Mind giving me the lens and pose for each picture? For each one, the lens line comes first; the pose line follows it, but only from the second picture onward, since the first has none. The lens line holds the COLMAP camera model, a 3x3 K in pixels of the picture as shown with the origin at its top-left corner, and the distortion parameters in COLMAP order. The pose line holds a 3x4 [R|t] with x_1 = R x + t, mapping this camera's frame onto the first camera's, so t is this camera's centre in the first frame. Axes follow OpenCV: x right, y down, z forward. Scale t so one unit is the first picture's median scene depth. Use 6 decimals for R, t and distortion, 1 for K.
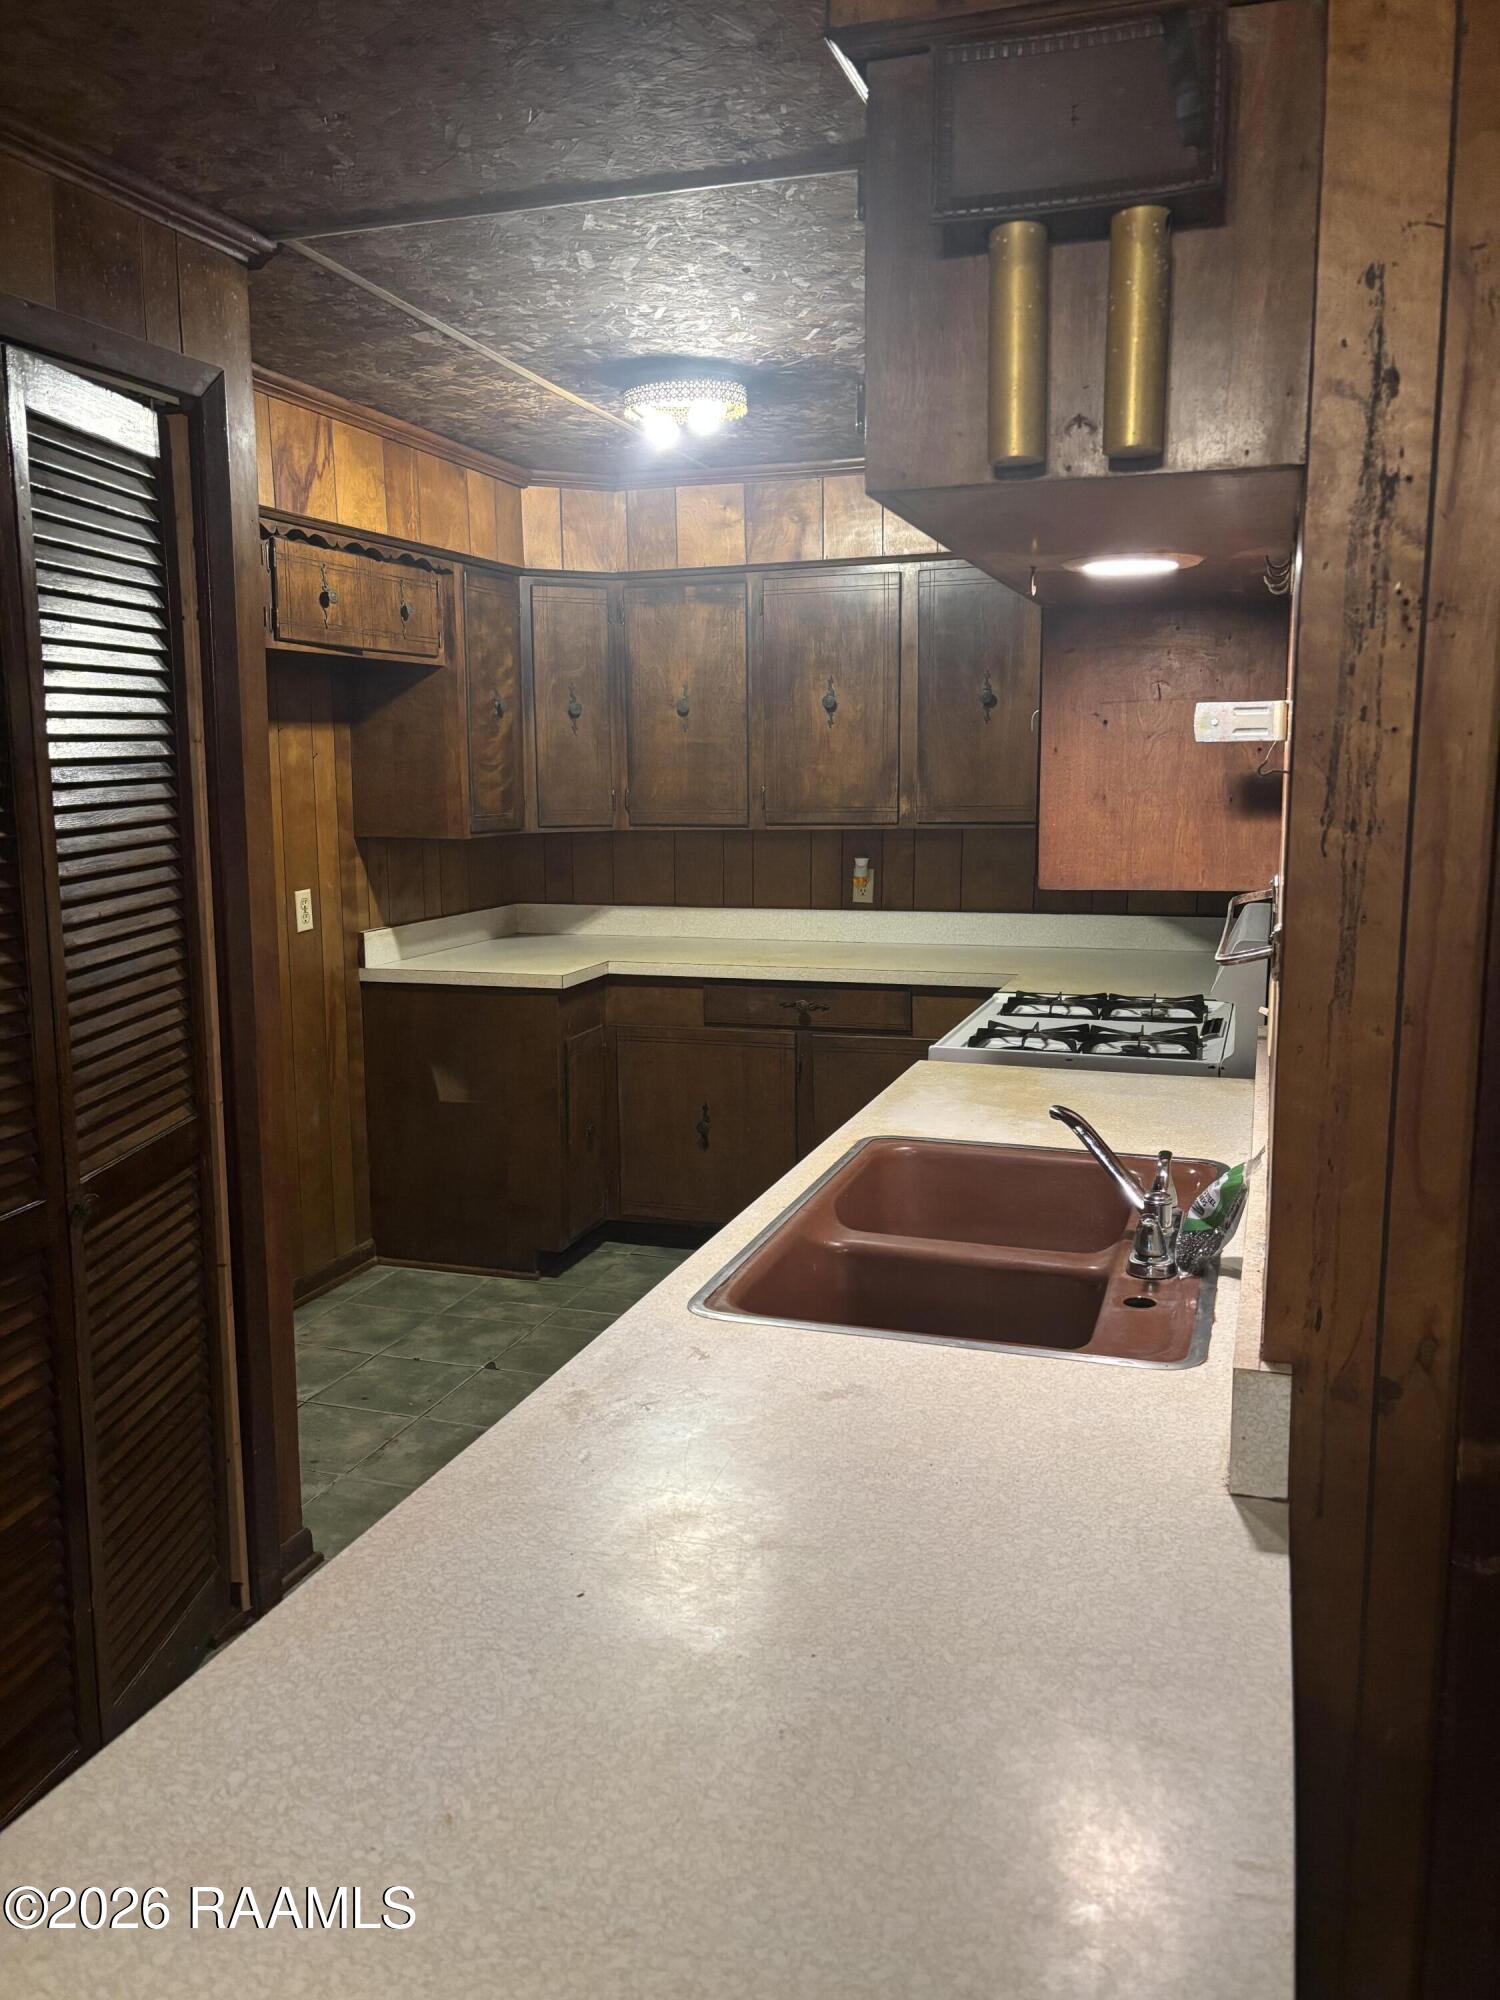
lens RADIAL K [[1504.4, 0, 767.2], [0, 1504.4, 999.6], [0, 0, 1]] dist [0.028153, -0.033713]
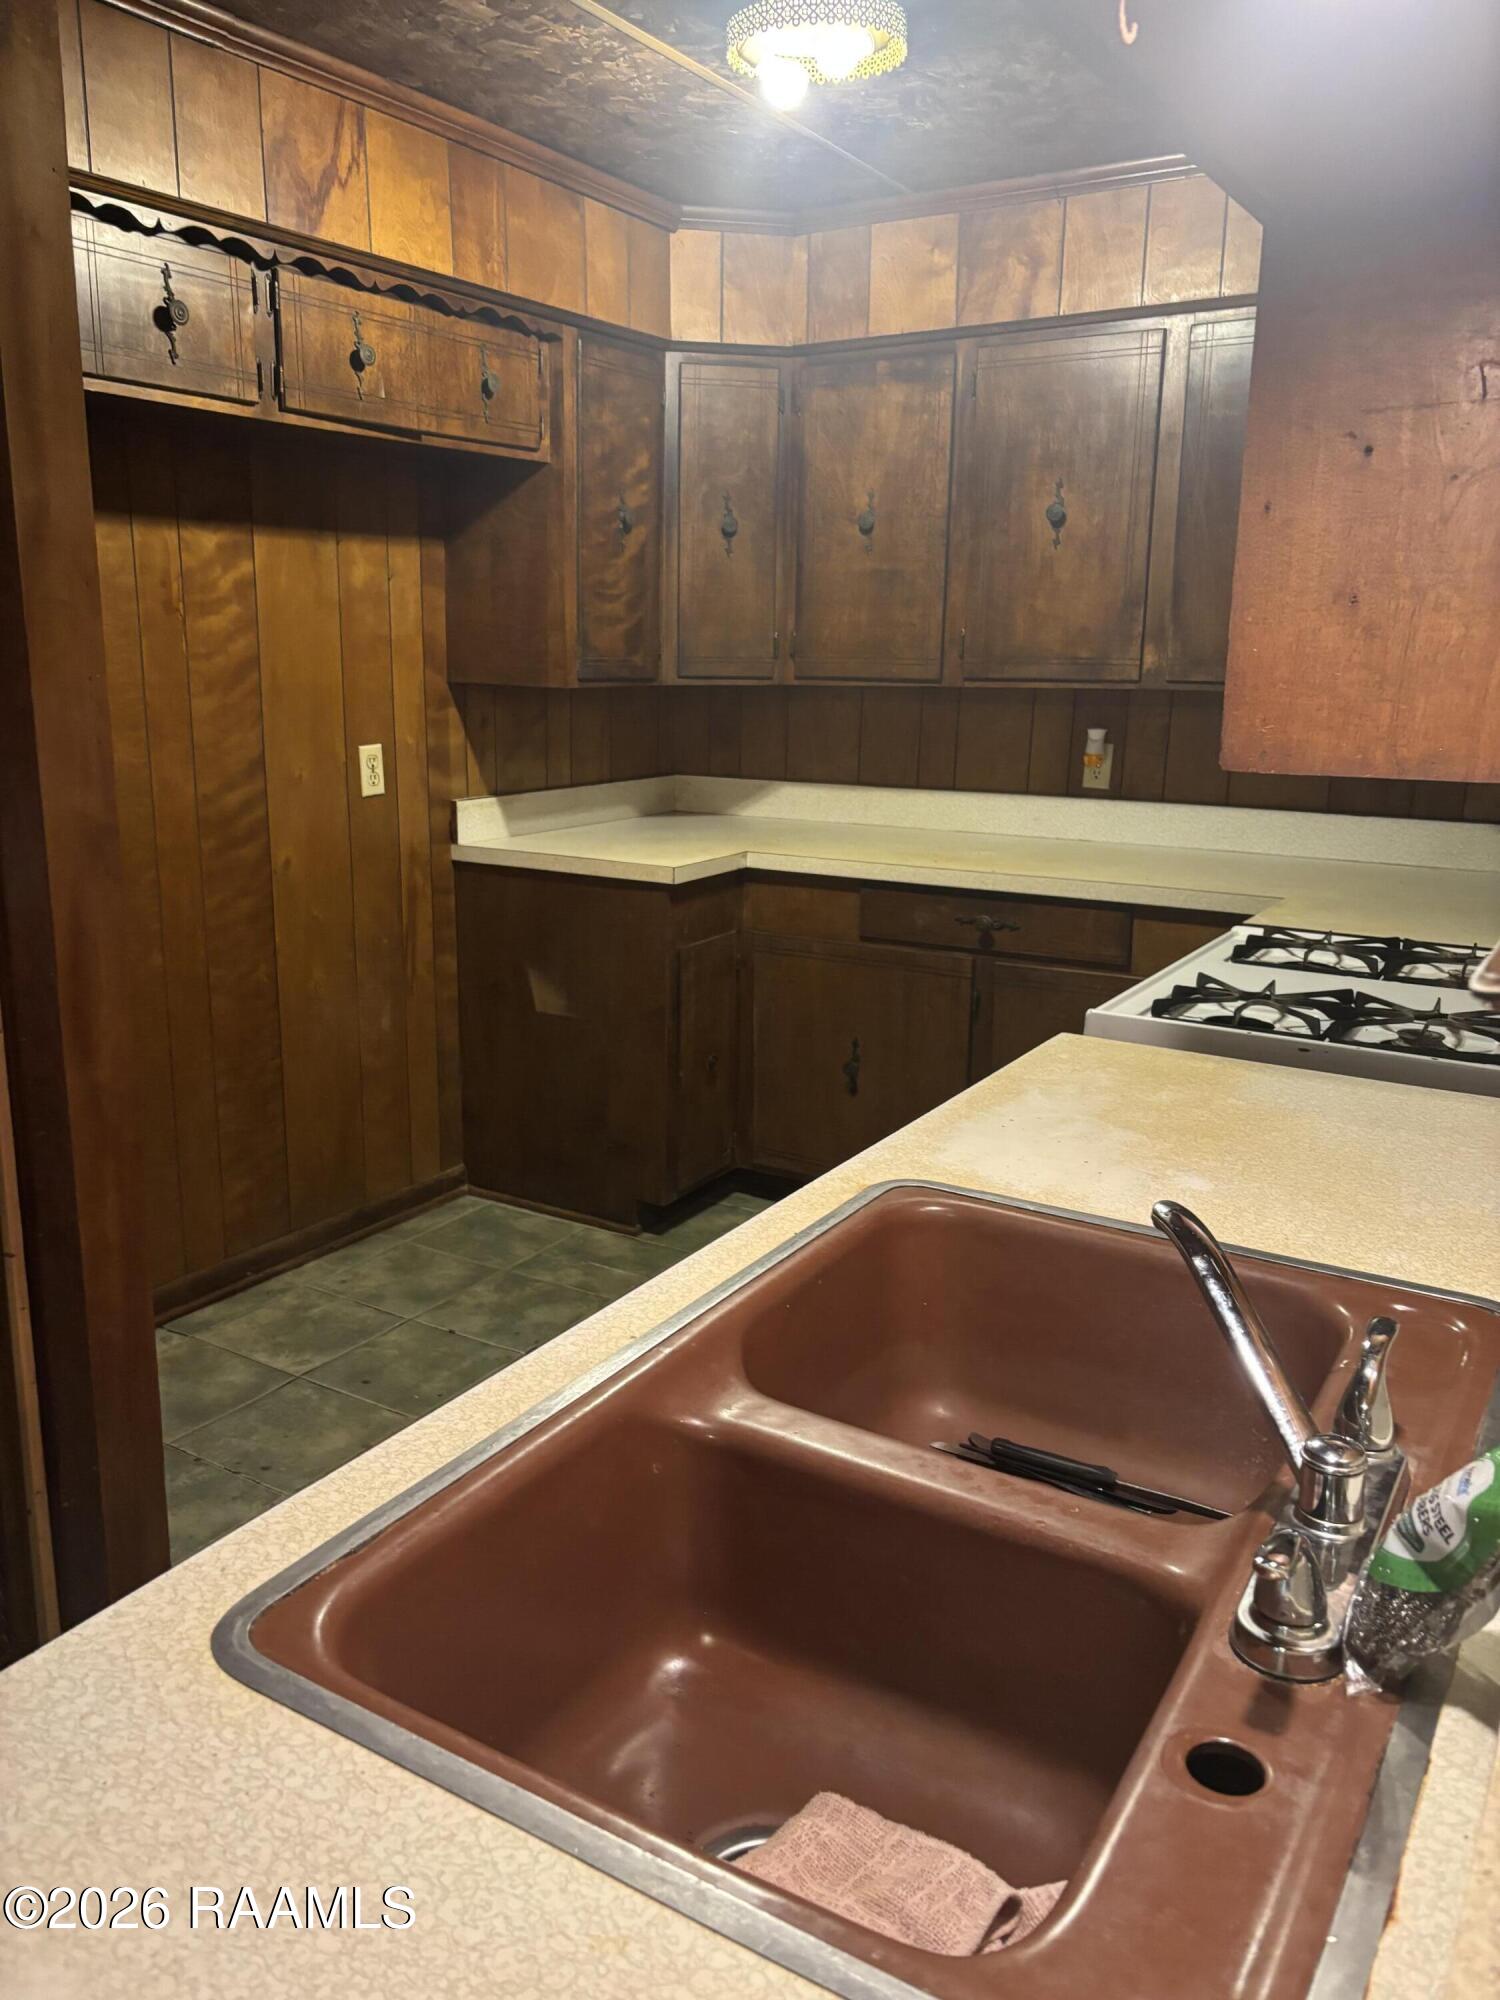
lens RADIAL K [[1504.4, 0, 744.4], [0, 1504.4, 1009.3], [0, 0, 1]] dist [0.028153, -0.033713]
pose [[0.972456, 0.074371, -0.220902, 0.078413], [-0.055252, 0.994270, 0.091511, -0.015608], [0.226442, -0.076785, 0.970993, 0.233955]]
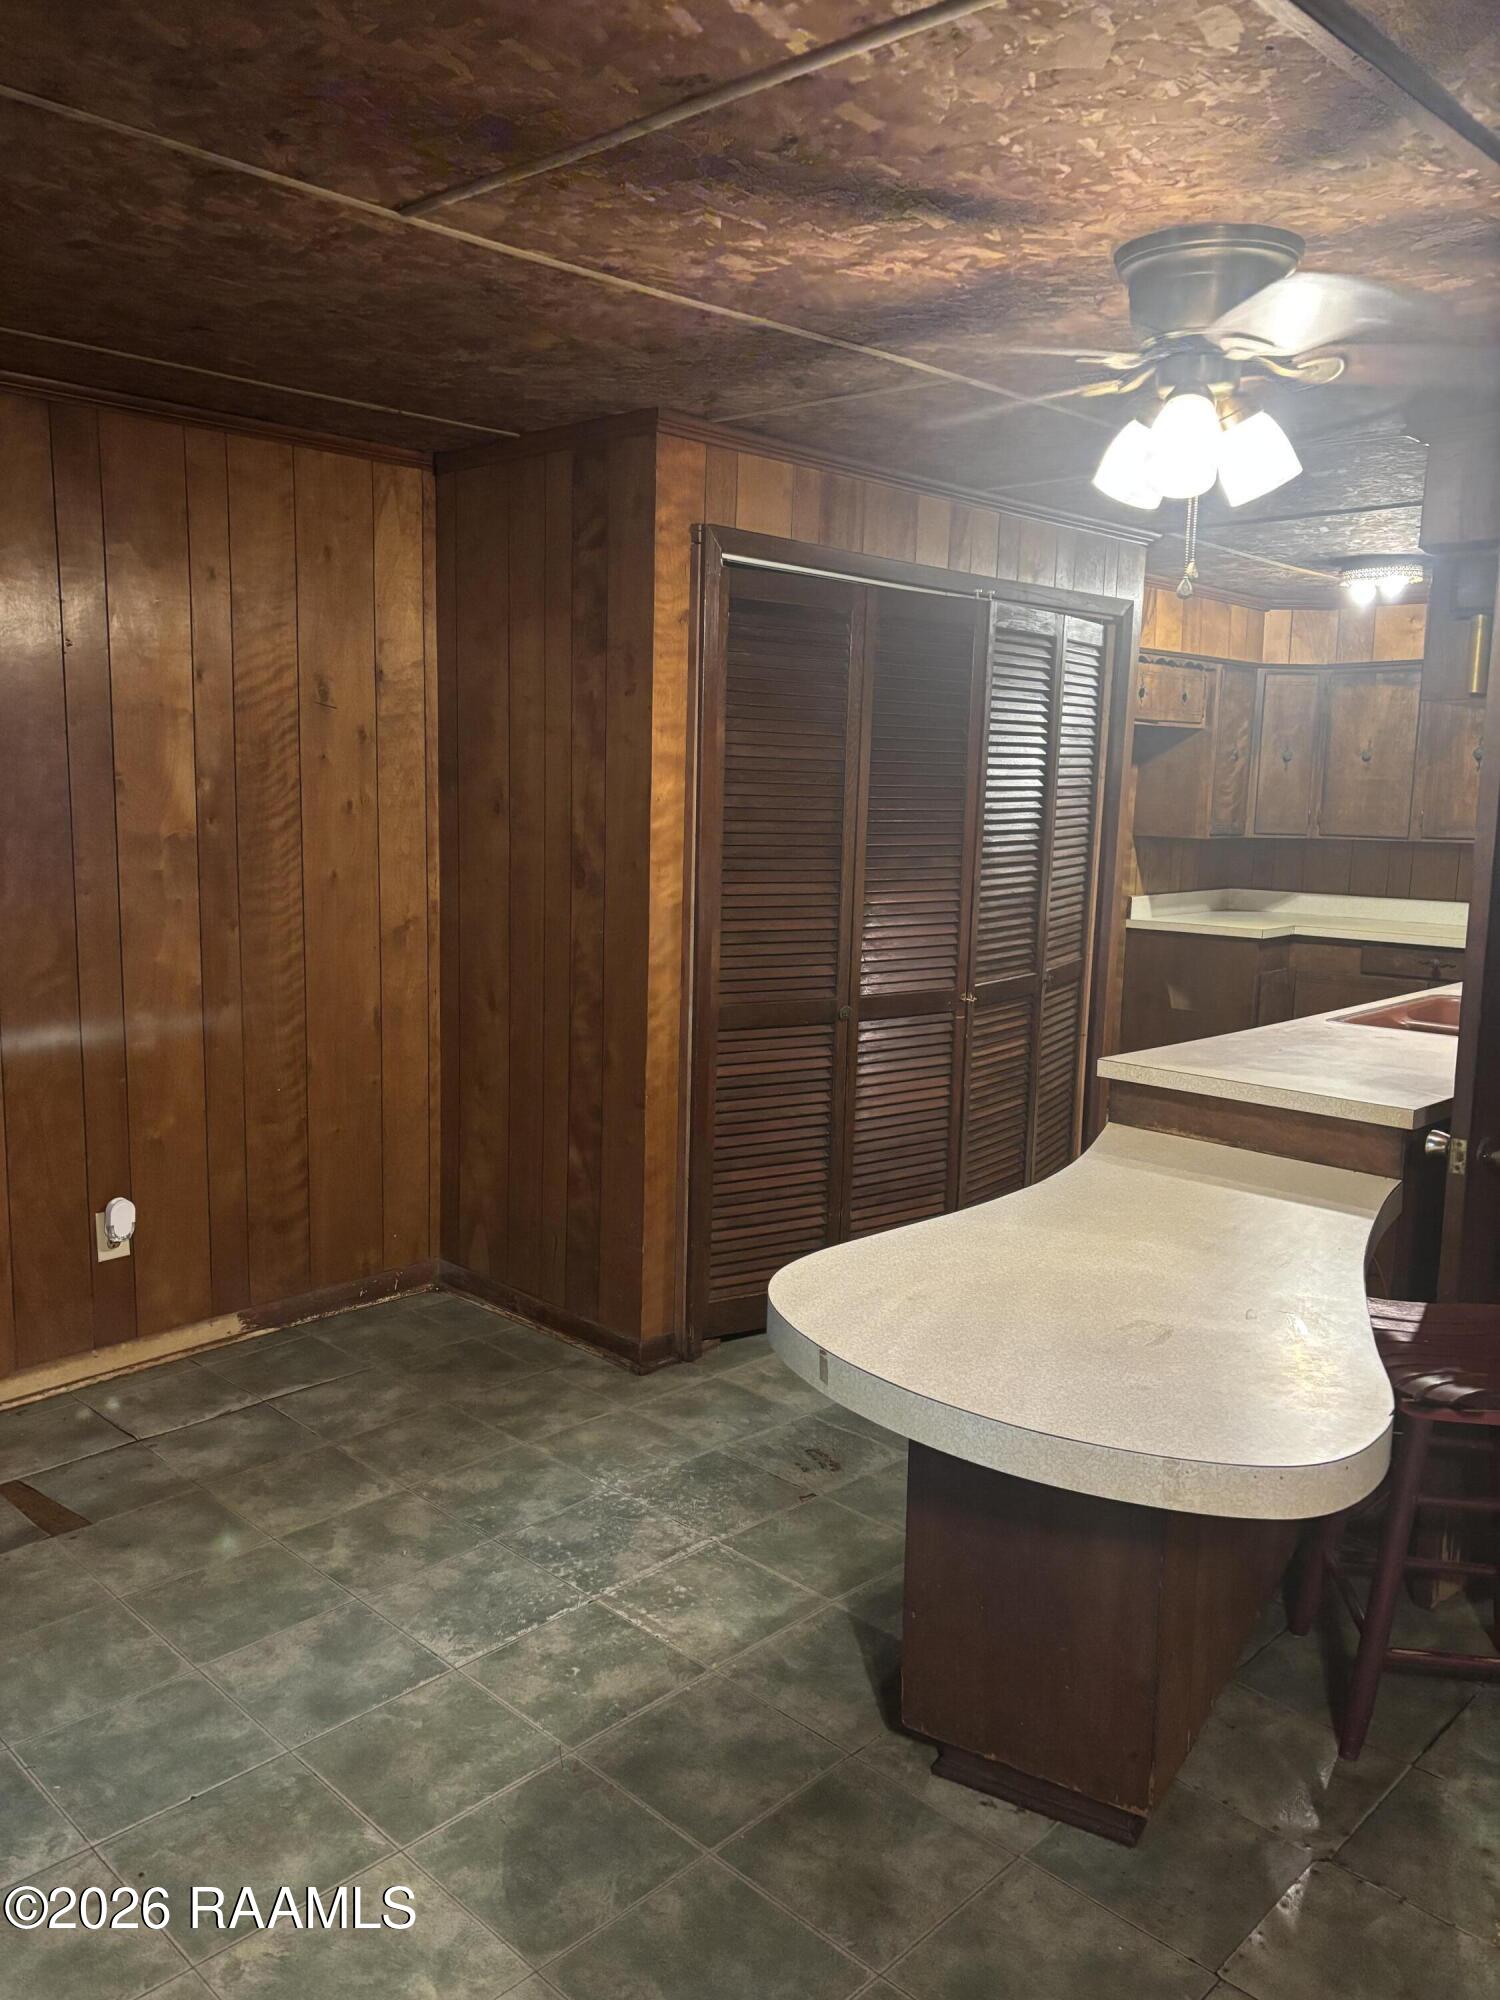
lens RADIAL K [[1504.4, 0, 746.6], [0, 1504.4, 1001.3], [0, 0, 1]] dist [0.028153, -0.033713]
pose [[0.898221, 0.089137, -0.430411, 0.059308], [-0.095378, 0.995416, 0.007104, 0.094694], [0.429071, 0.034671, 0.902605, -0.606534]]
